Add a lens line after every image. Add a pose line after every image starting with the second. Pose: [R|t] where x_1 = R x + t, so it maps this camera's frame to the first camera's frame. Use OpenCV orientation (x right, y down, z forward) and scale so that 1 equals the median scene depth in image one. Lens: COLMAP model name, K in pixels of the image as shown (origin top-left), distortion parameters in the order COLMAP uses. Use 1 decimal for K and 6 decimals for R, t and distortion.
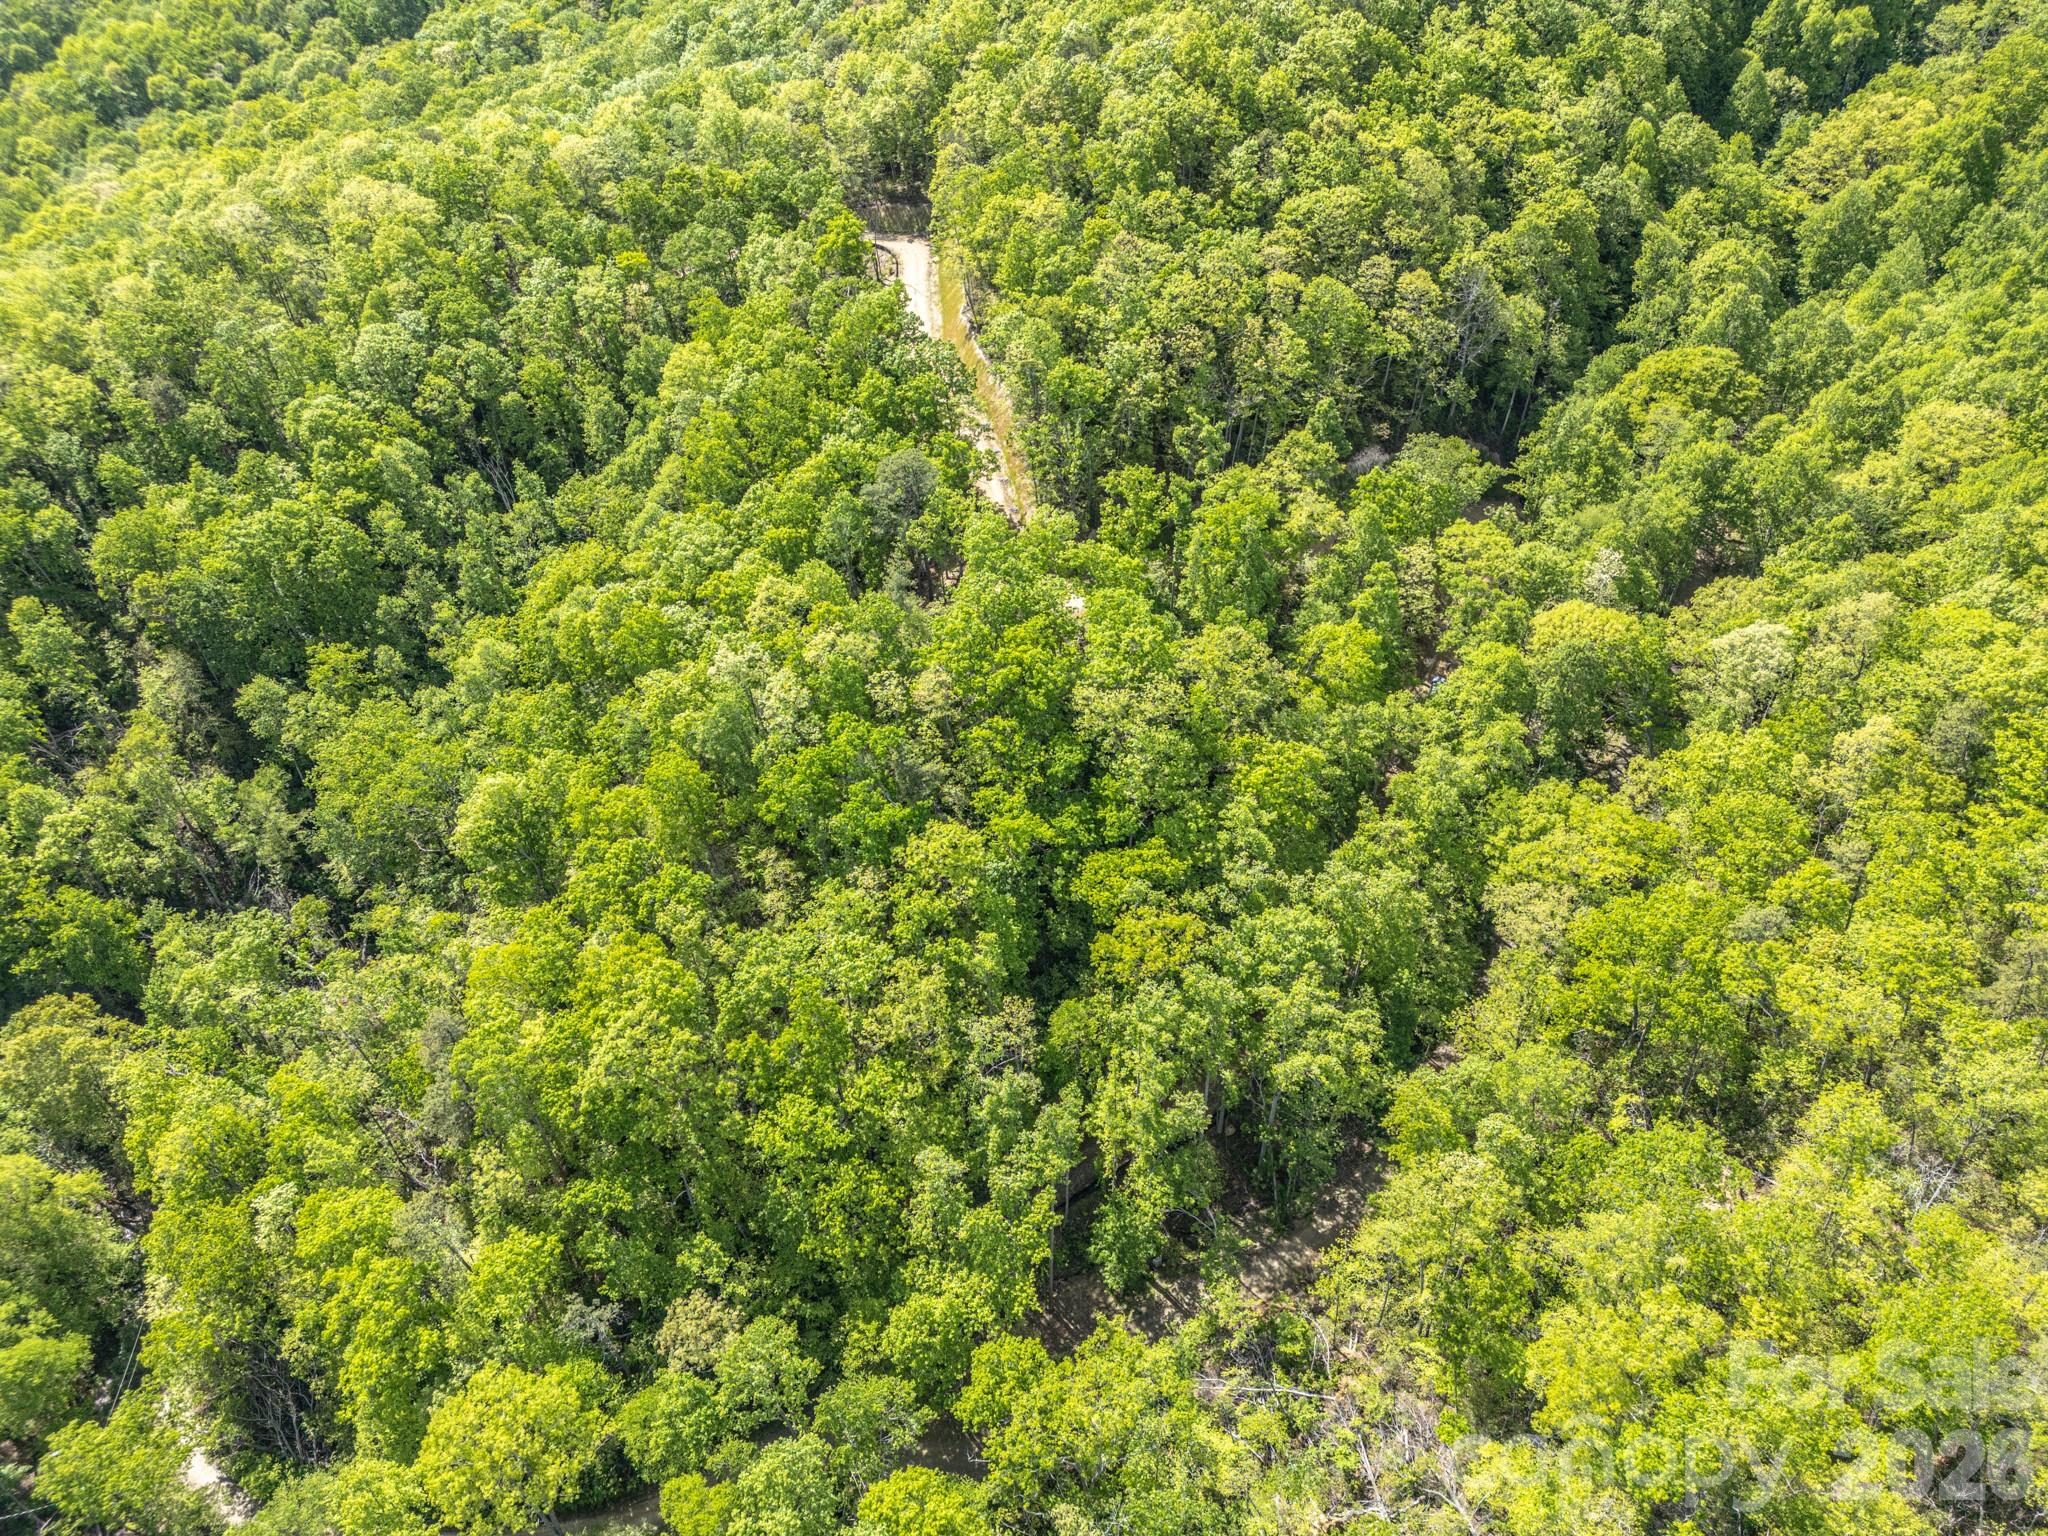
lens RADIAL K [[1444.5, 0, 1030.1], [0, 1444.5, 774.2], [0, 0, 1]] dist [0.074562, -0.067040]
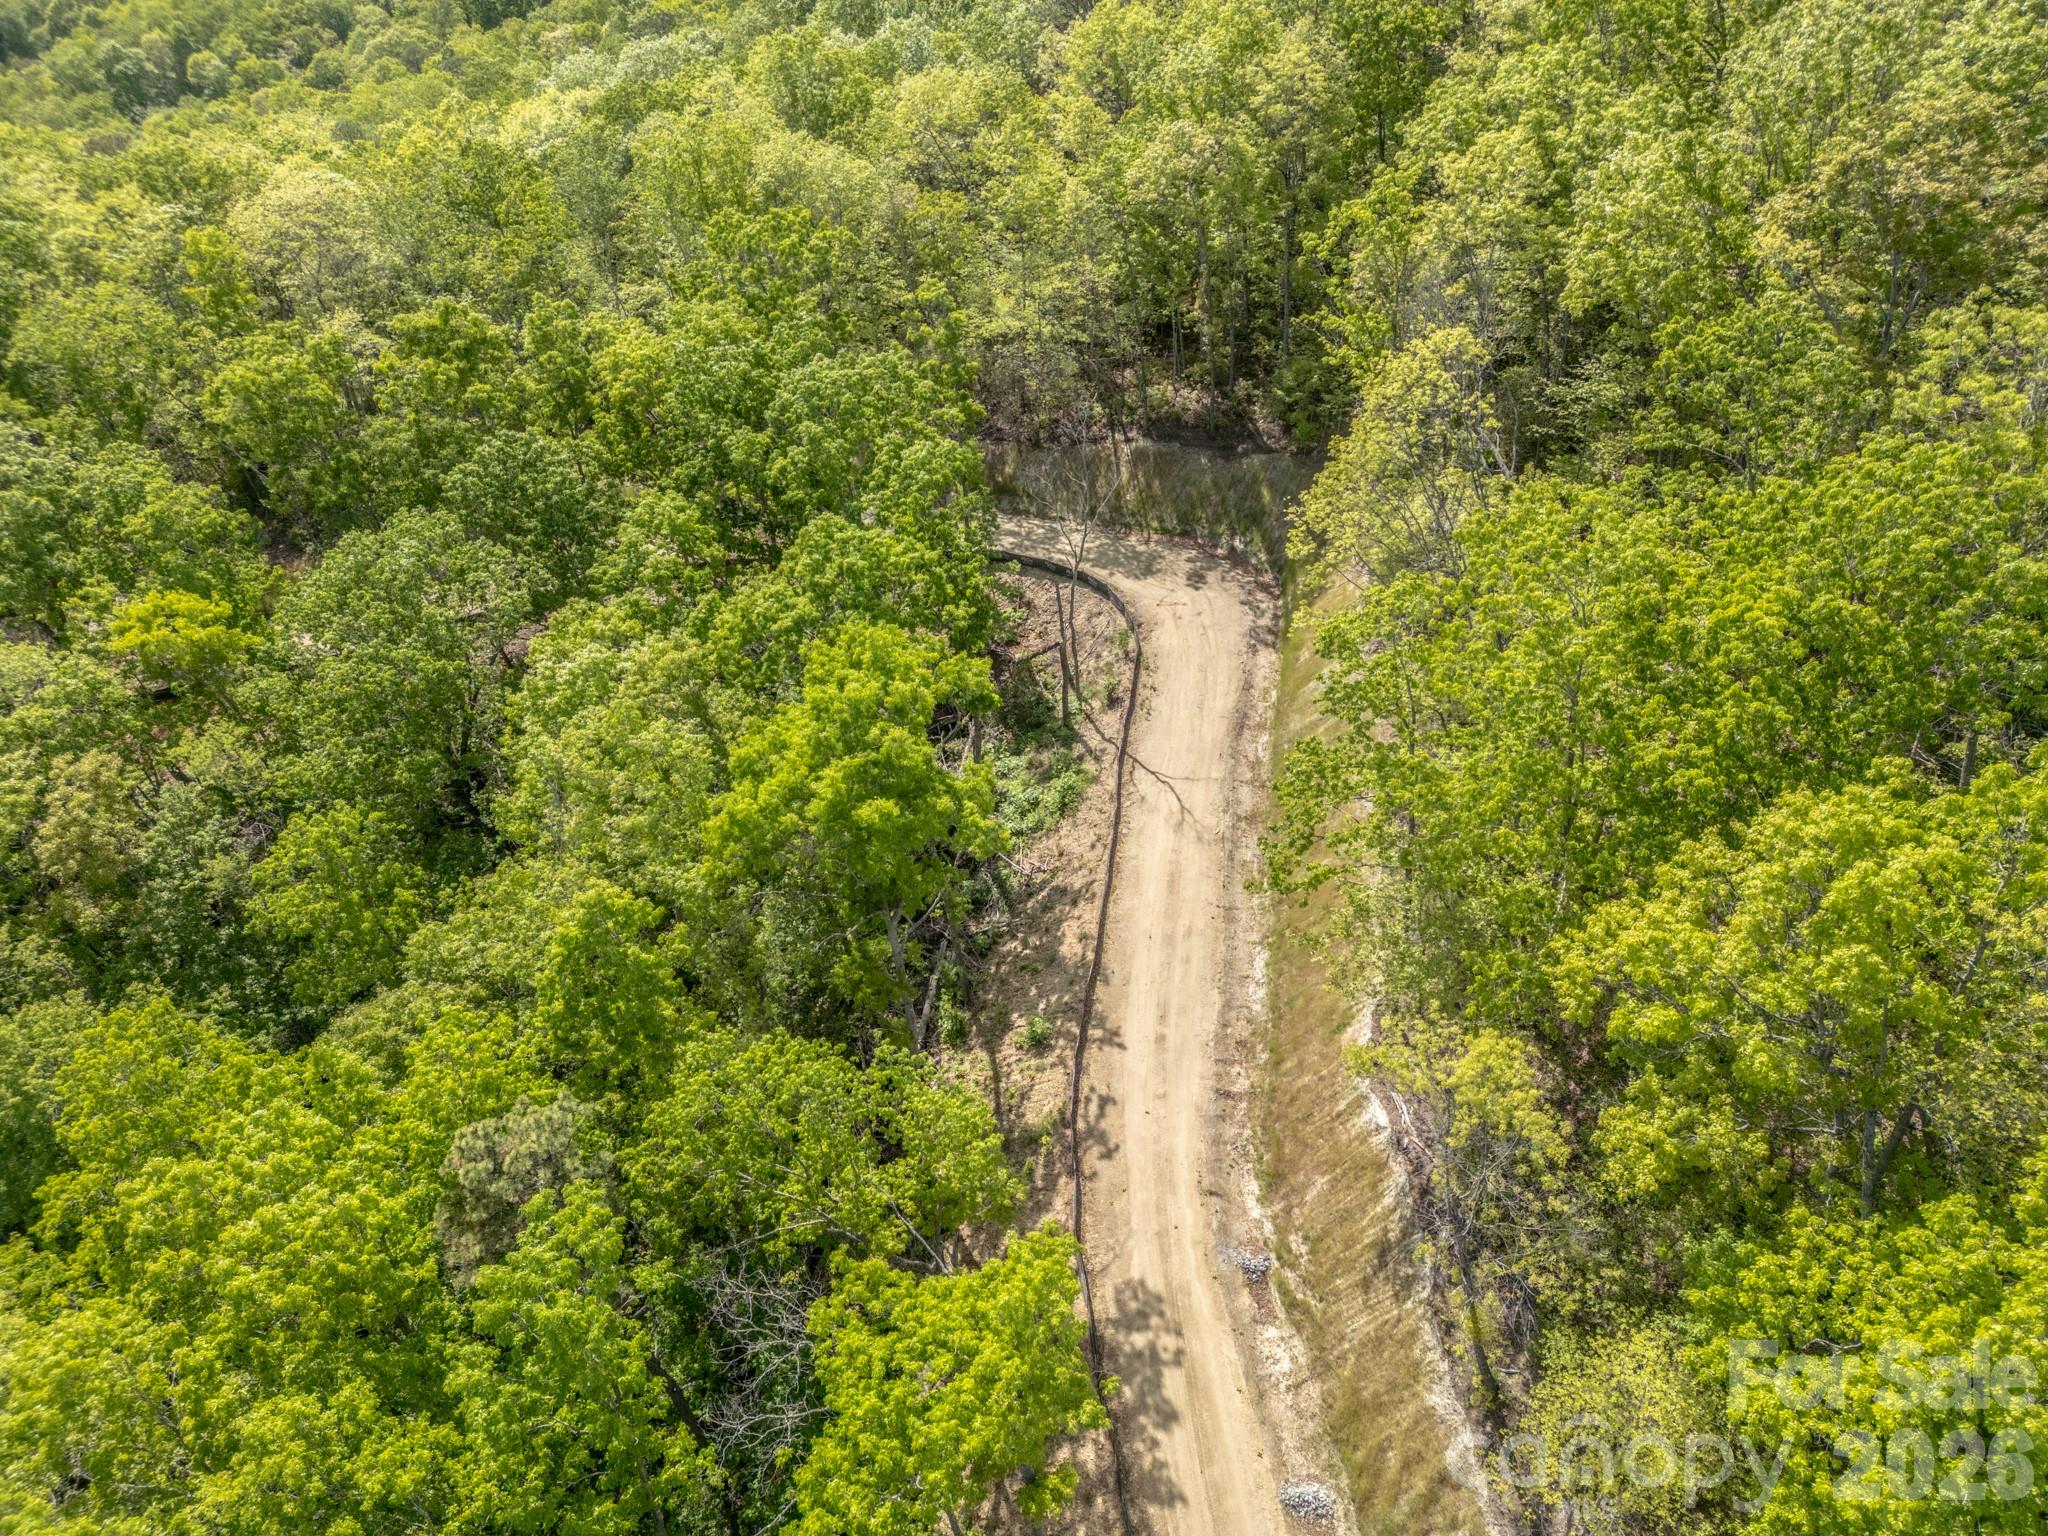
lens RADIAL K [[1457.2, 0, 1018.4], [0, 1457.2, 759.6], [0, 0, 1]] dist [0.085188, -0.075415]
pose [[0.973949, 0.139159, -0.179049, -0.057728], [-0.146848, 0.988693, -0.030360, -0.313892], [0.172800, 0.055862, 0.983372, 0.691753]]
